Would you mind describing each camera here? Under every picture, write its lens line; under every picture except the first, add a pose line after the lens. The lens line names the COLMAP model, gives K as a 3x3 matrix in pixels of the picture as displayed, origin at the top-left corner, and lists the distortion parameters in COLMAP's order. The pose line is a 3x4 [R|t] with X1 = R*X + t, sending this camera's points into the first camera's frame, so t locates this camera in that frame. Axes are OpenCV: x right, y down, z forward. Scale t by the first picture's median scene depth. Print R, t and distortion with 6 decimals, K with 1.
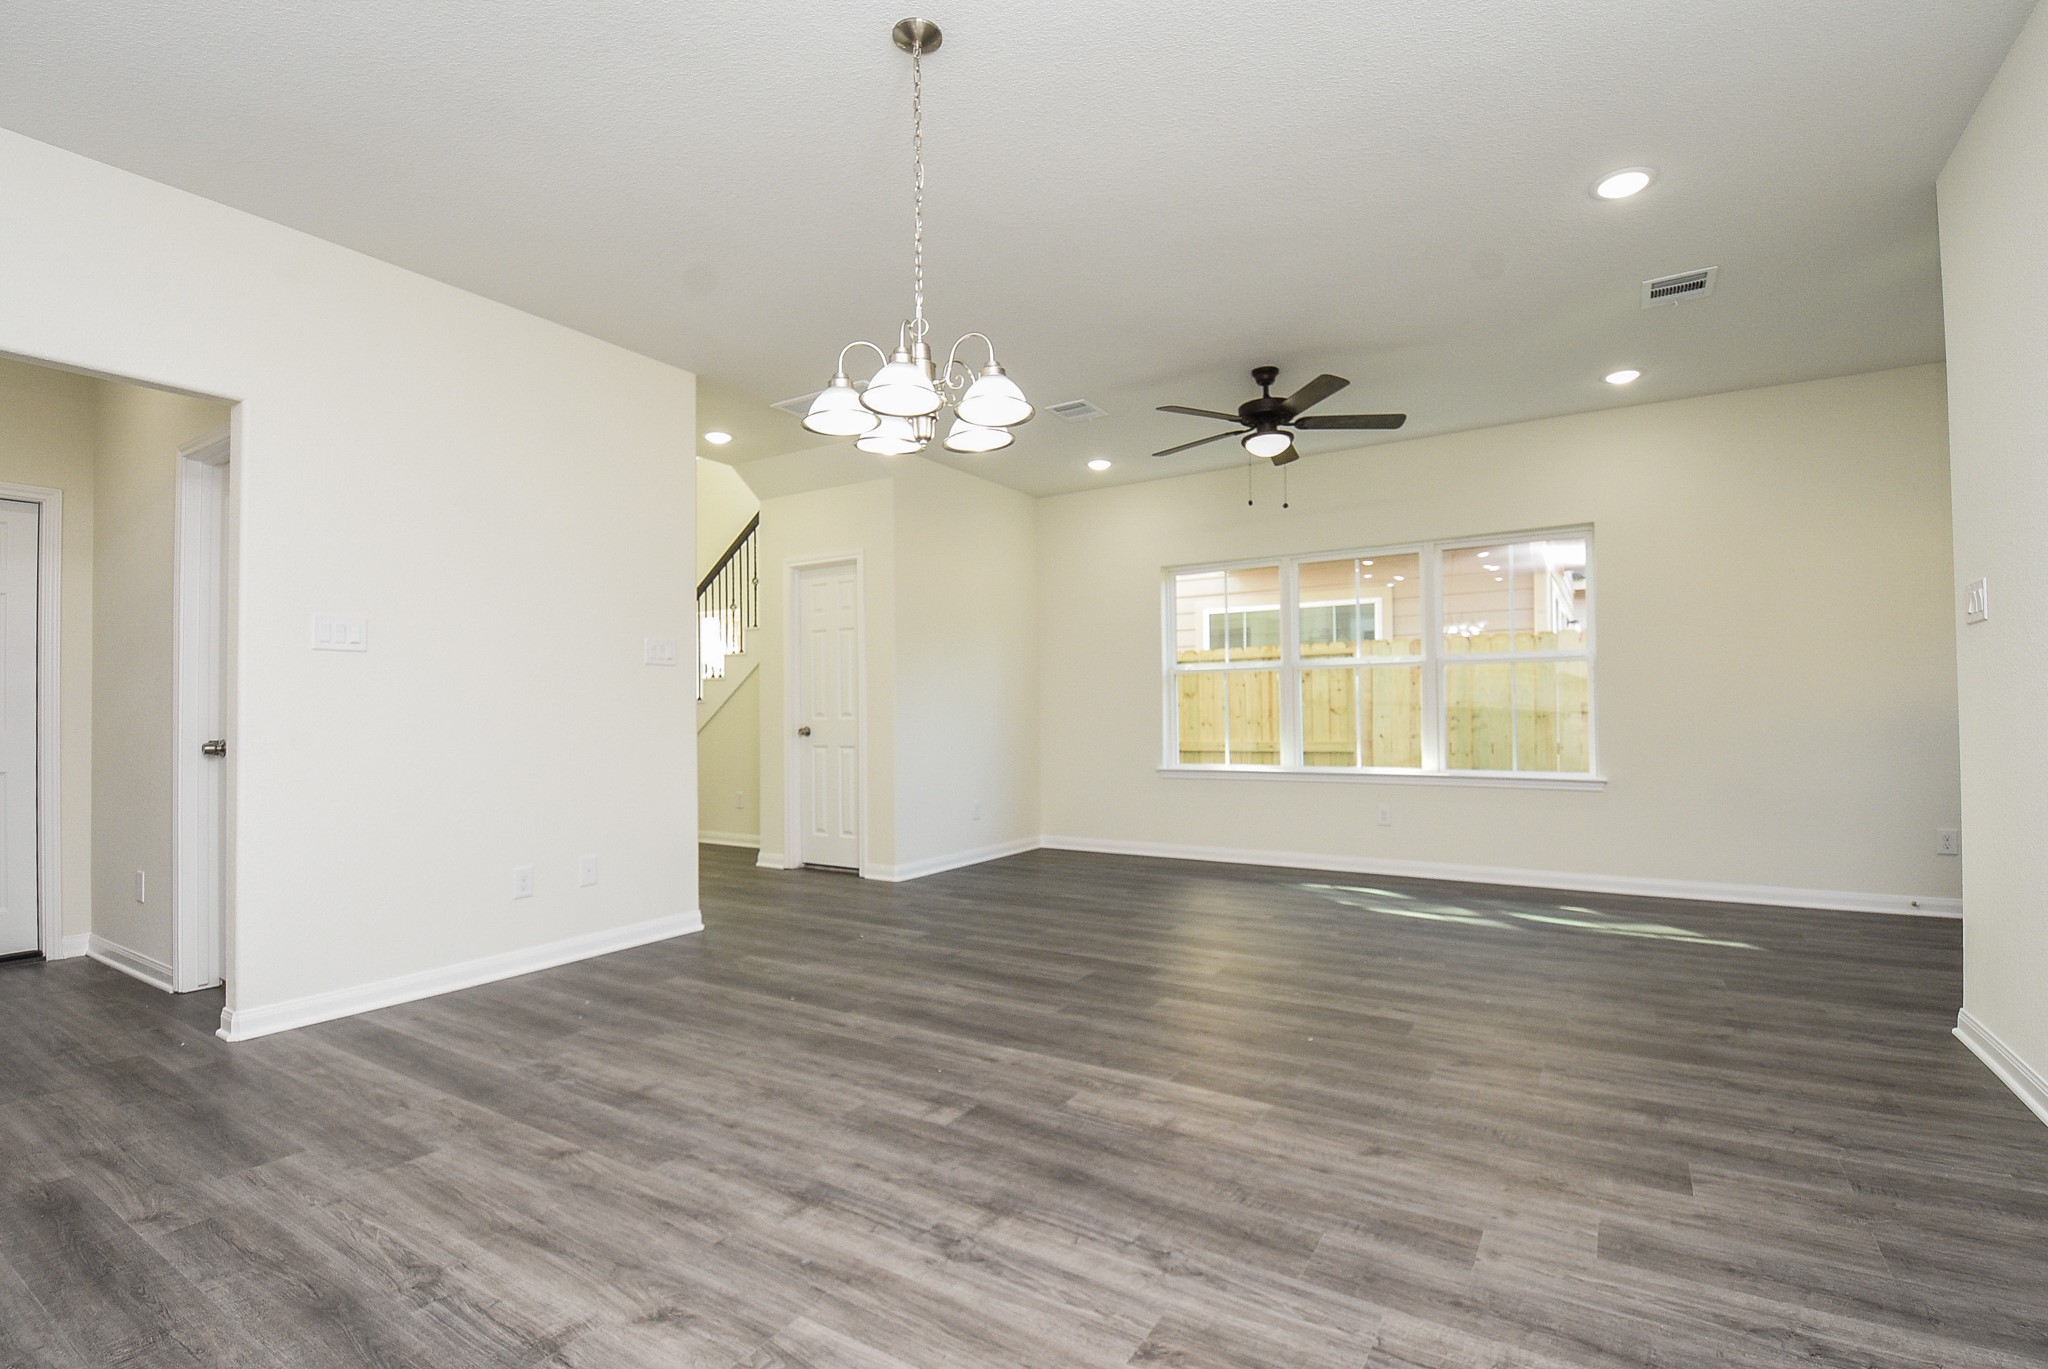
lens RADIAL K [[931.9, 0, 1035.4], [0, 931.9, 698.0], [0, 0, 1]] dist [0.013566, -0.021041]
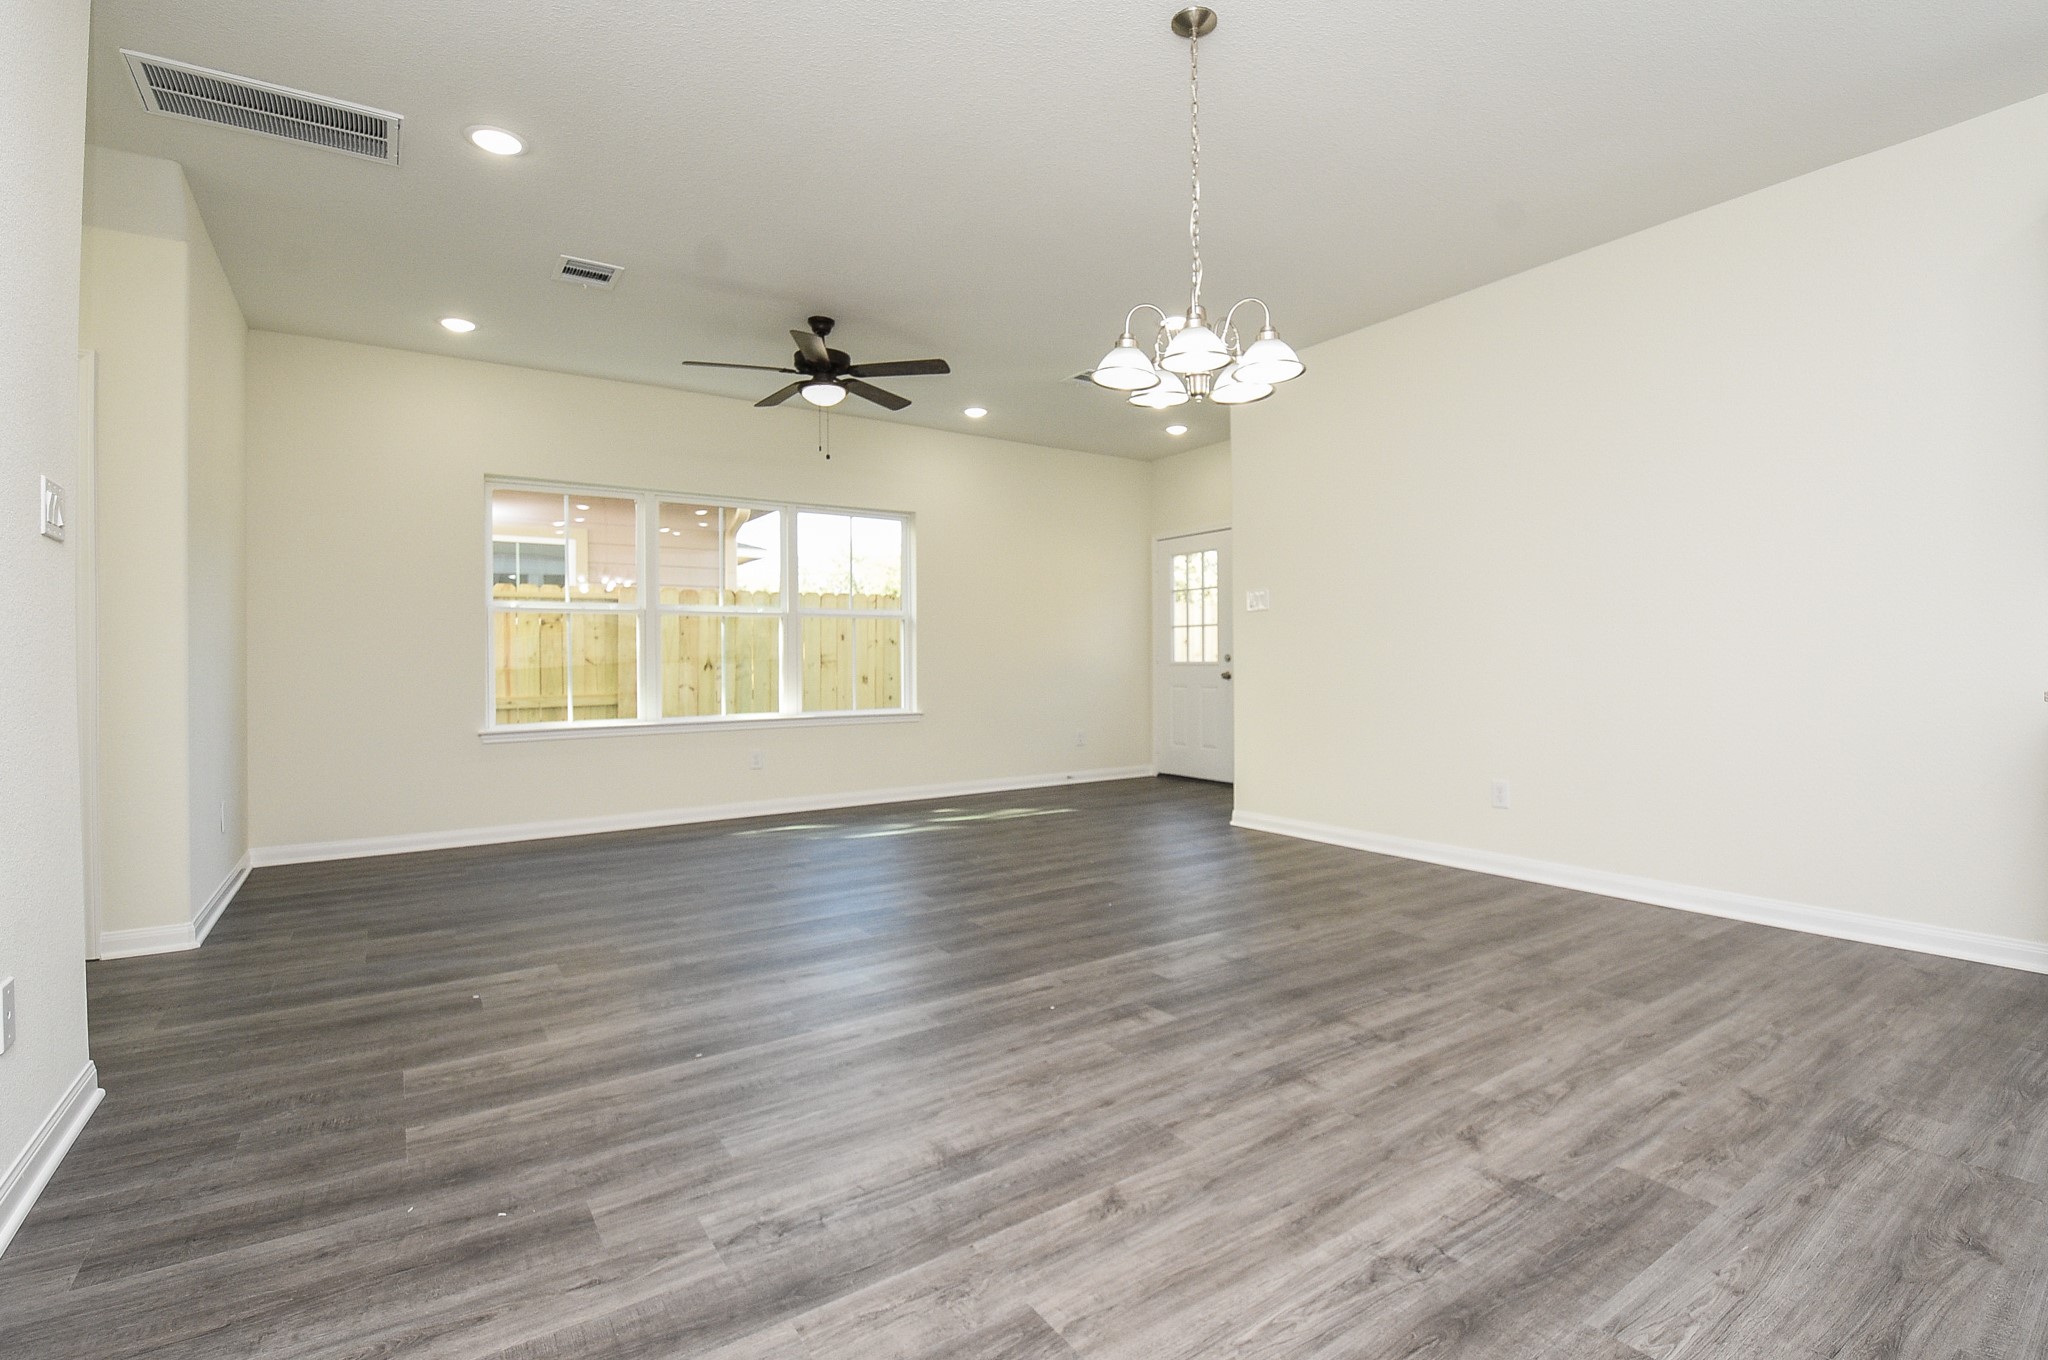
lens RADIAL K [[946.2, 0, 1065.6], [0, 946.2, 661.4], [0, 0, 1]] dist [0.014566, -0.020989]
pose [[0.383629, 0.005350, 0.923472, -1.137033], [-0.008968, 0.999958, -0.002068, 0.038340], [-0.923444, -0.007488, 0.383661, 0.670039]]
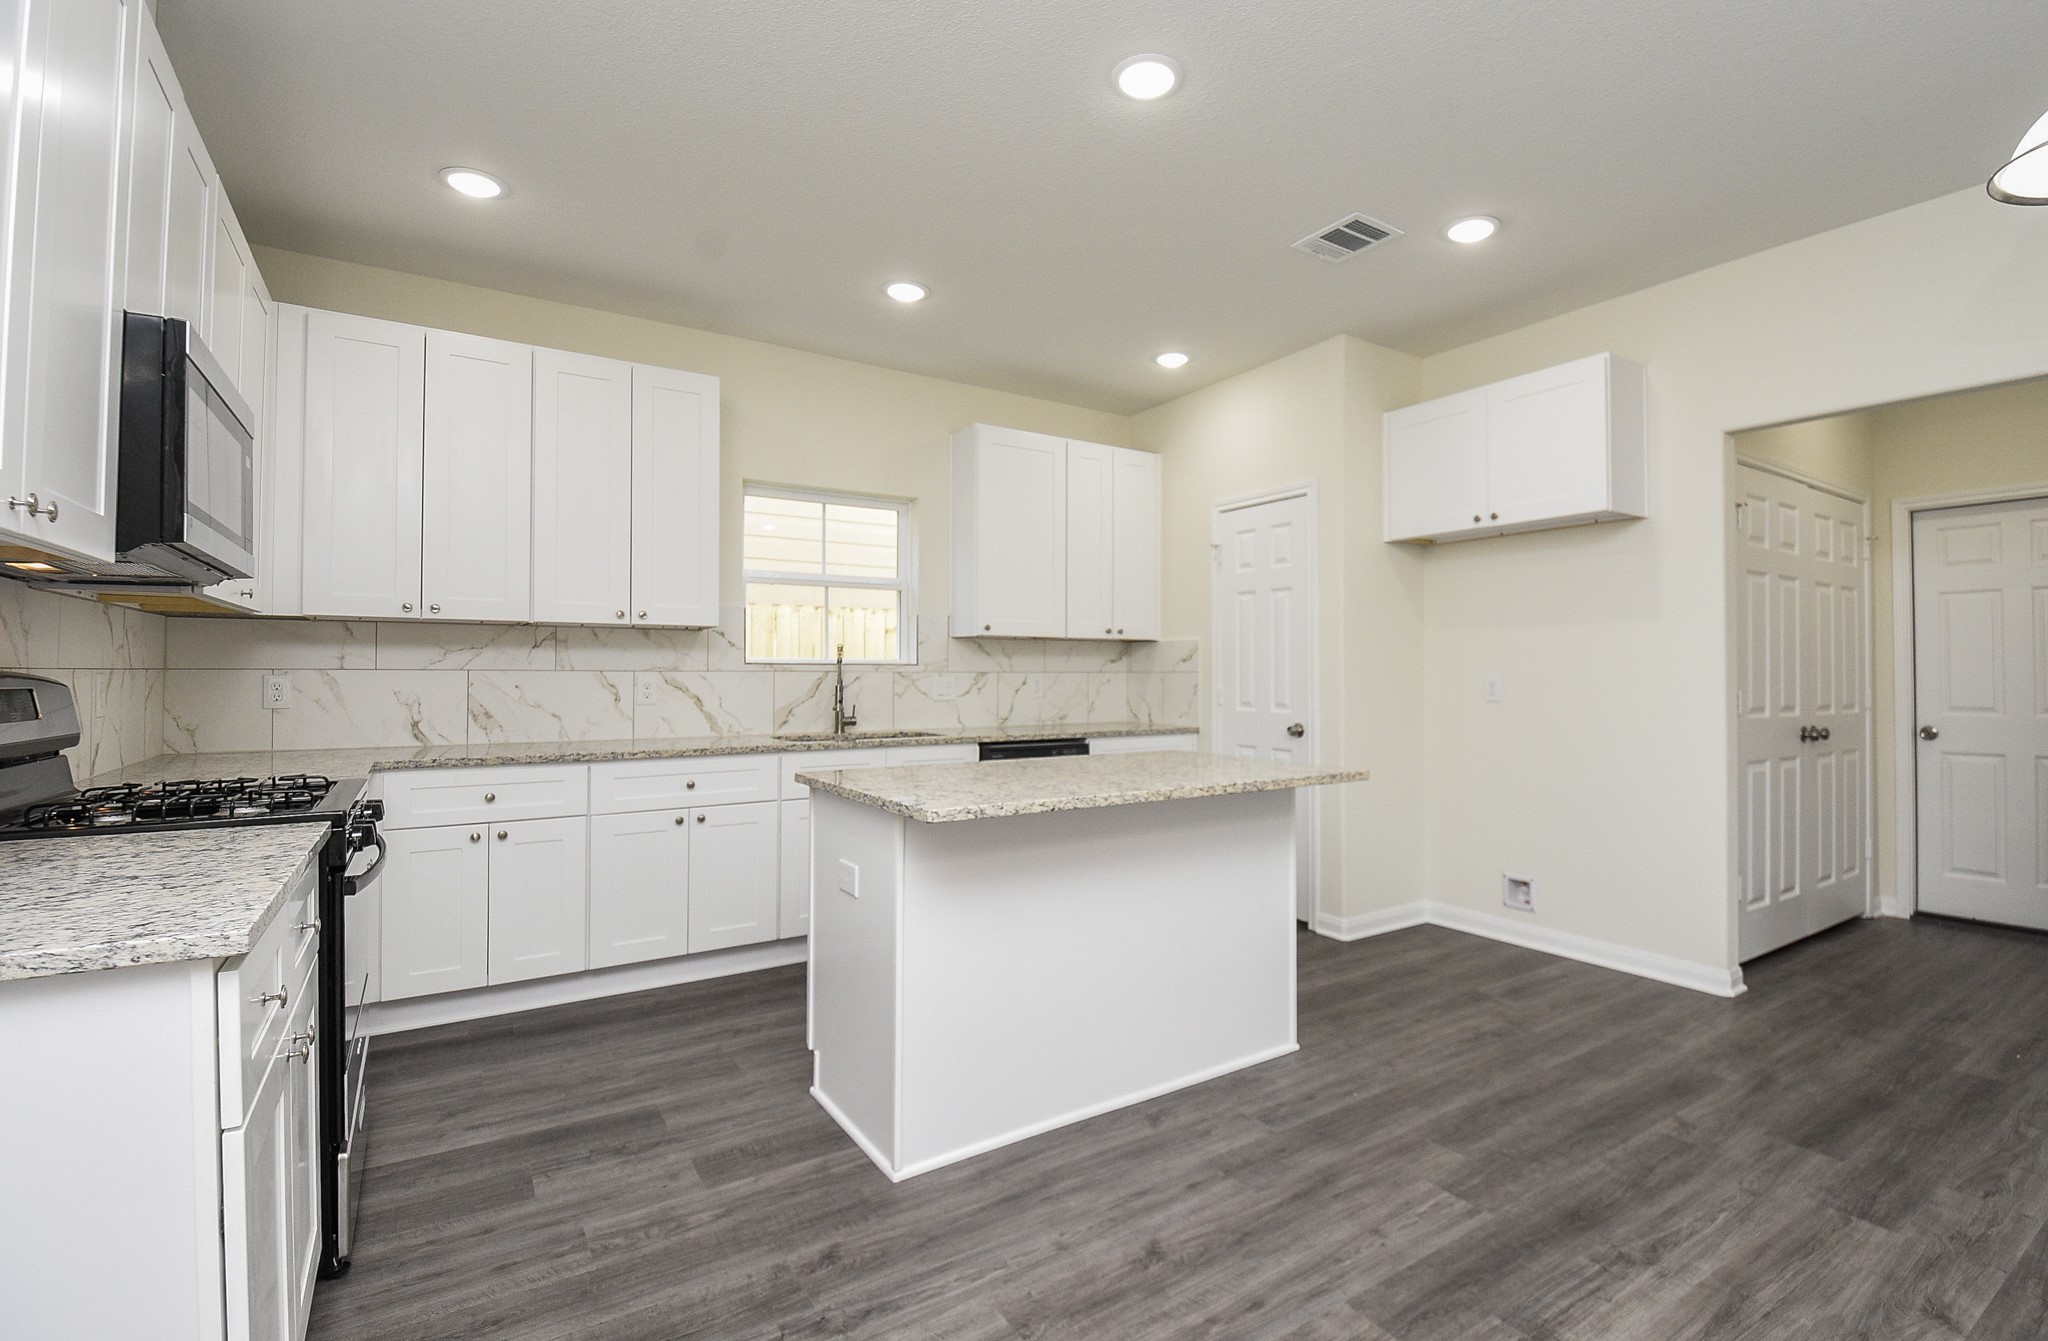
lens RADIAL K [[930.4, 0, 1078.7], [0, 930.4, 664.6], [0, 0, 1]] dist [0.013848, -0.022273]
pose [[-0.401569, -0.001622, -0.915827, 0.428973], [0.013232, 0.999884, -0.007573, -0.051746], [0.915733, -0.015159, -0.401501, 0.597025]]
